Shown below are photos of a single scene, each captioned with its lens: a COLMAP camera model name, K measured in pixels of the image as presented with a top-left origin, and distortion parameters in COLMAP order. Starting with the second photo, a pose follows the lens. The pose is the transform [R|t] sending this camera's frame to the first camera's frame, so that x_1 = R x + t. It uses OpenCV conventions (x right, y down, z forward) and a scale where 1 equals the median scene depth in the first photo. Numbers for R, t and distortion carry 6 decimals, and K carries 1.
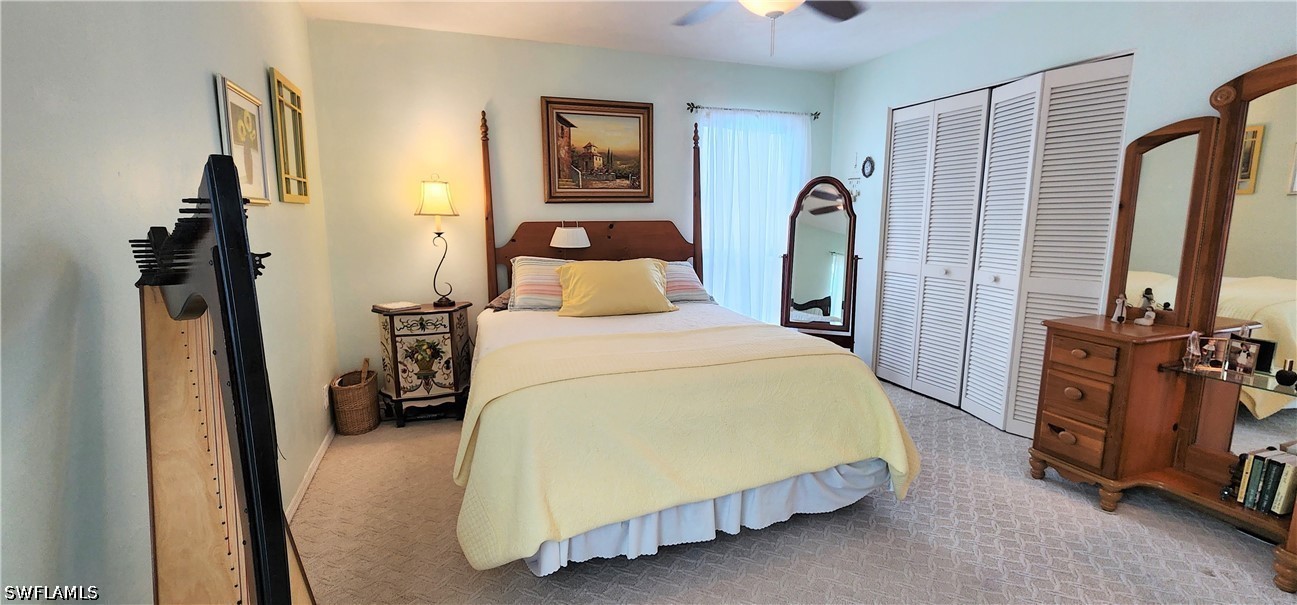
lens RADIAL K [[537.9, 0, 644.4], [0, 537.9, 307.9], [0, 0, 1]] dist [-0.000202, -0.001030]
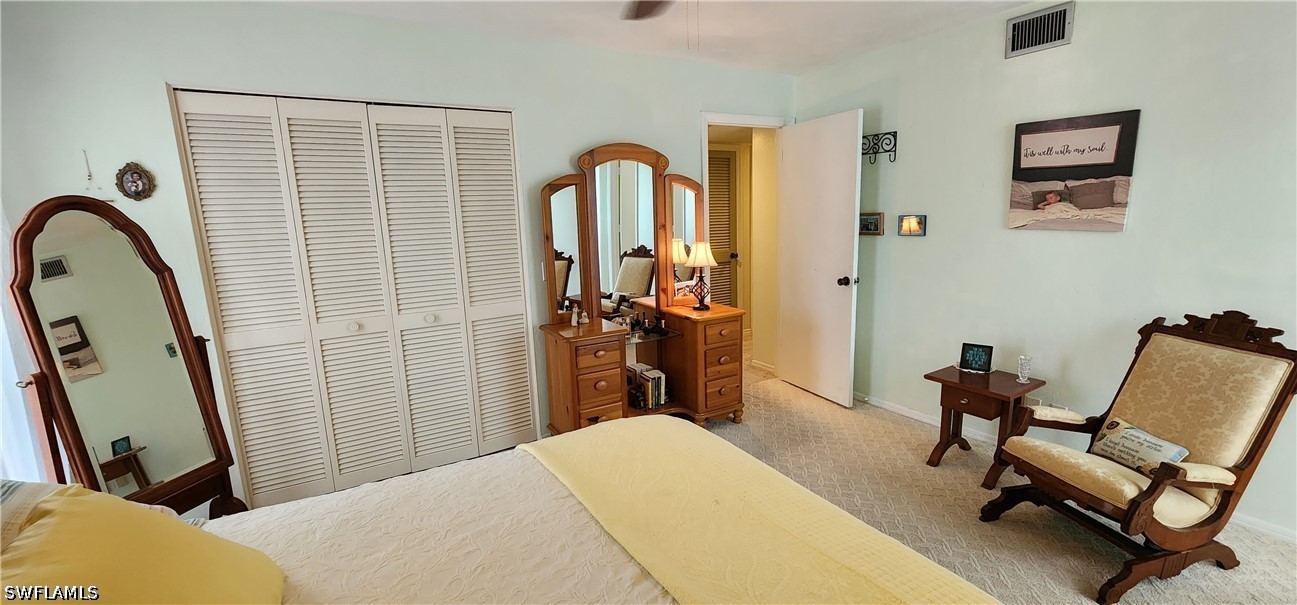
lens RADIAL K [[537.9, 0, 644.4], [0, 537.9, 307.9], [0, 0, 1]] dist [-0.000202, -0.001030]
pose [[-0.221345, -0.168169, 0.960586, -0.331178], [0.200370, 0.956160, 0.213564, -0.203401], [-0.954389, 0.239744, -0.177945, 0.848346]]
